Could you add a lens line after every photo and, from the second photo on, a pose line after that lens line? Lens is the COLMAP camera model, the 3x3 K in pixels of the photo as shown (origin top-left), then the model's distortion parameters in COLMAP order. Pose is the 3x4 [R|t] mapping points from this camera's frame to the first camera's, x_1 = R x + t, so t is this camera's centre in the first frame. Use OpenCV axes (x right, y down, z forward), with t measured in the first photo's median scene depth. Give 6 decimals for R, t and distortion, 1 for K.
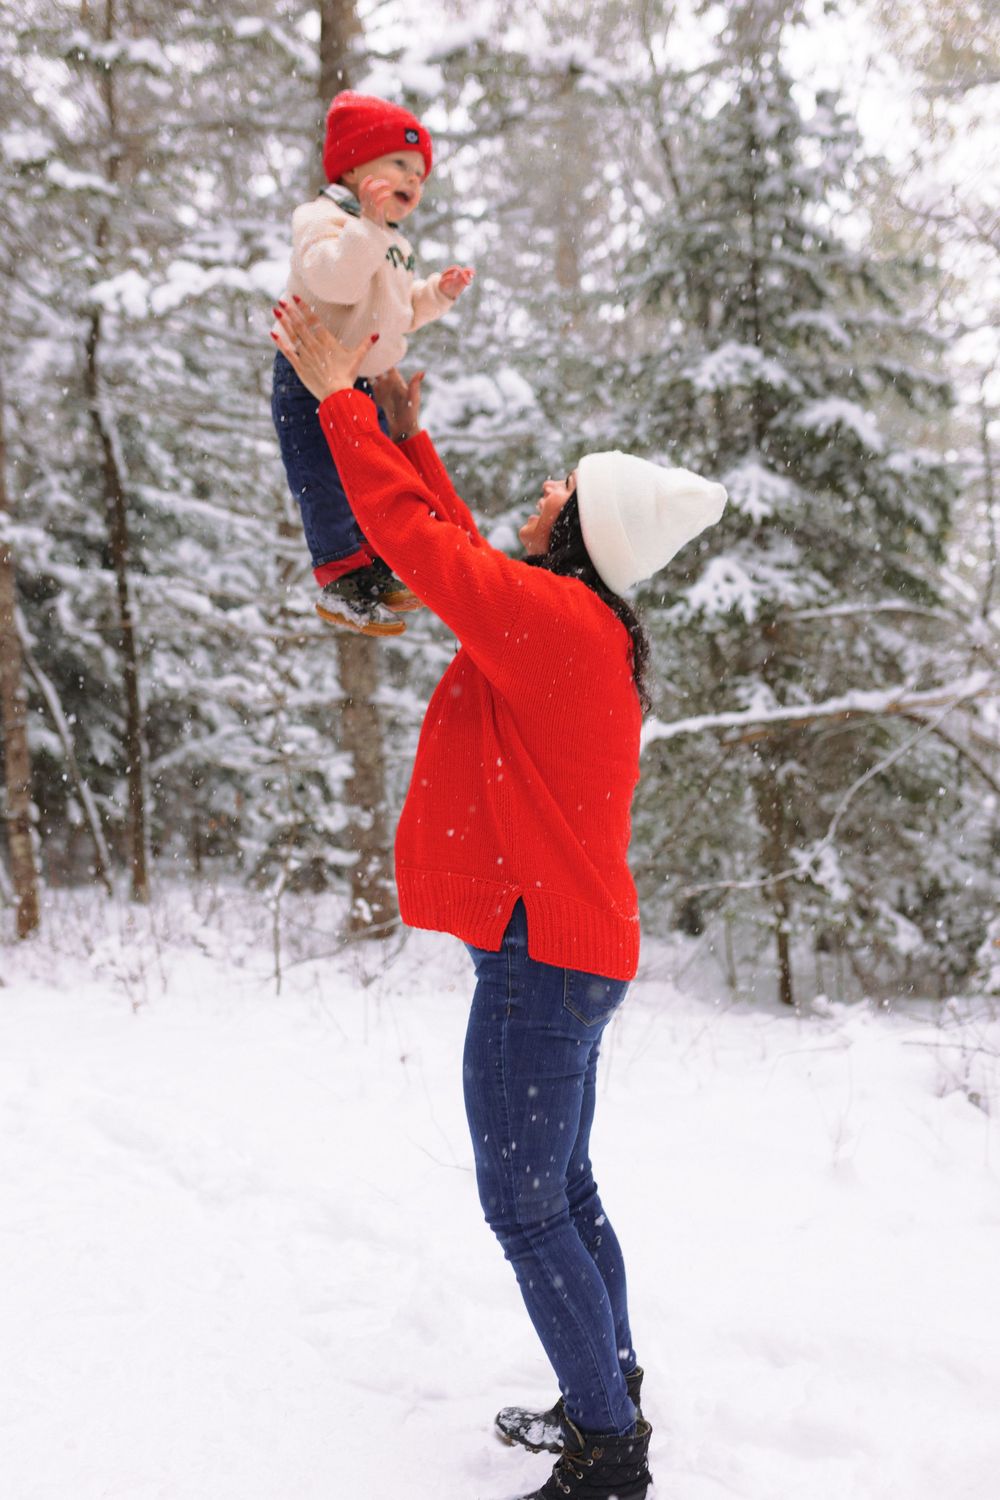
lens RADIAL K [[1475.4, 0, 500.0], [0, 1475.4, 750.0], [0, 0, 1]] dist [0.015126, -0.010708]
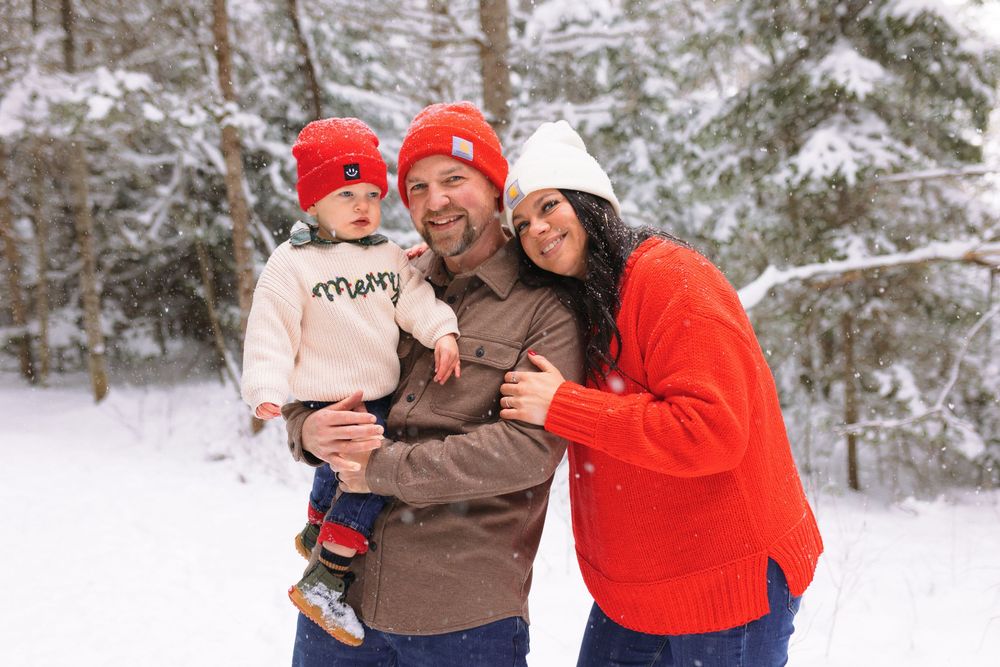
lens RADIAL K [[983.6, 0, 500.0], [0, 983.6, 333.5], [0, 0, 1]] dist [0.015126, -0.010708]
pose [[0.998332, -0.003613, -0.057619, -0.062302], [0.007860, 0.997253, 0.073658, -0.025467], [0.057194, -0.073988, 0.995618, 0.169144]]
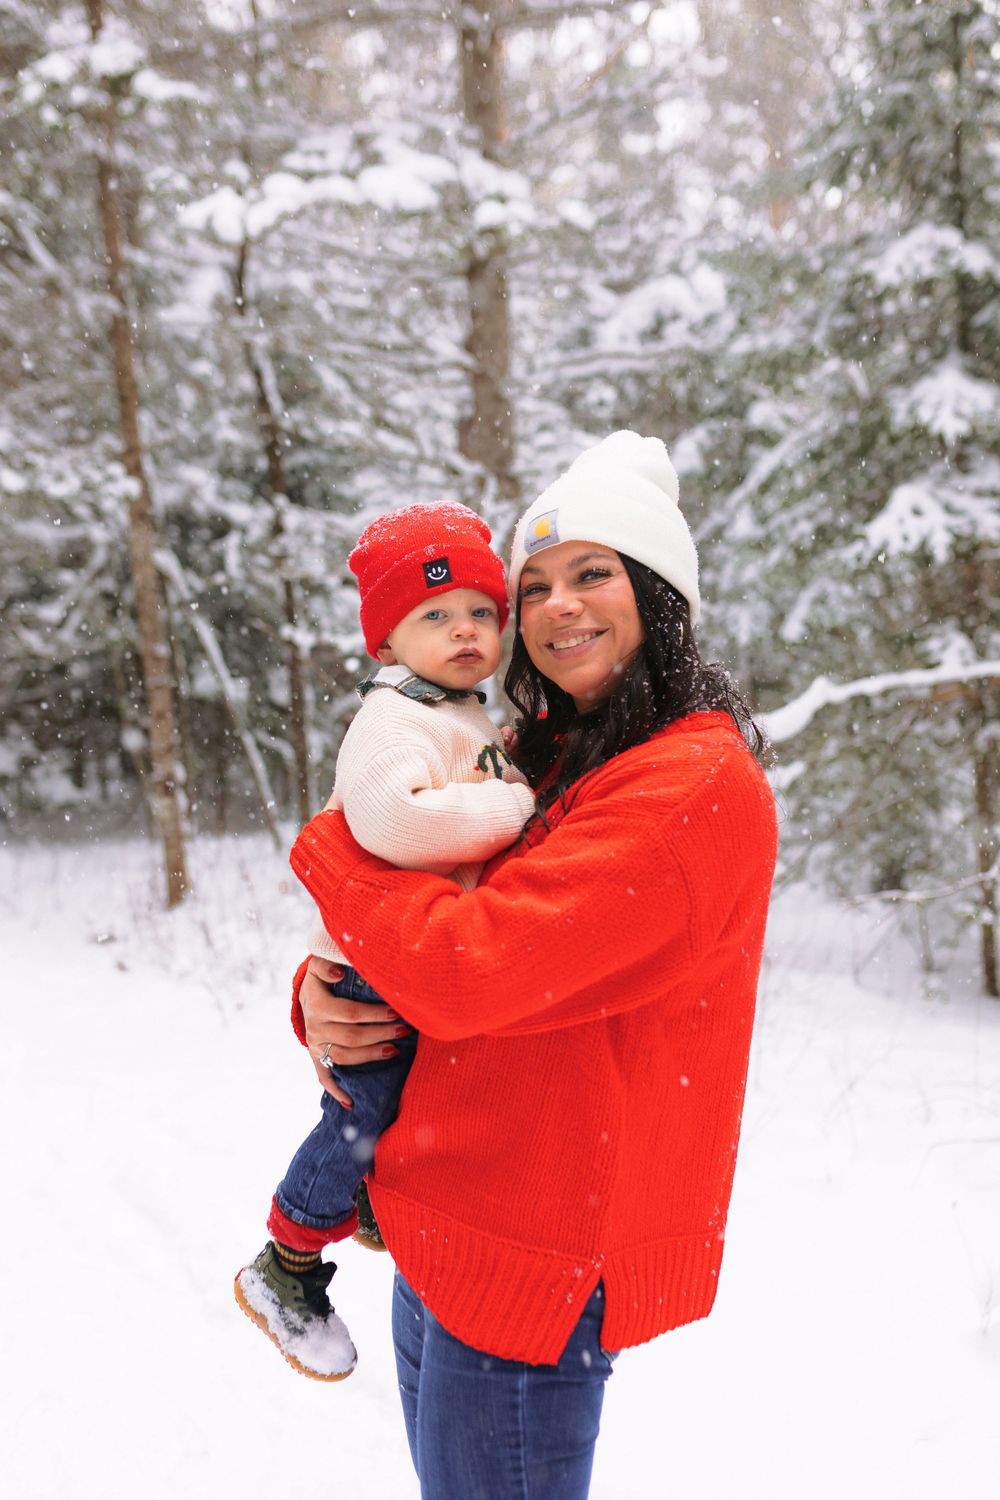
lens RADIAL K [[1471.8, 0, 483.4], [0, 1471.8, 762.5], [0, 0, 1]] dist [0.007349, 0.007148]
pose [[0.985811, -0.004772, -0.167794, 0.047468], [0.016170, 0.997647, 0.066631, -0.030243], [0.167081, -0.068399, 0.983568, 0.109005]]
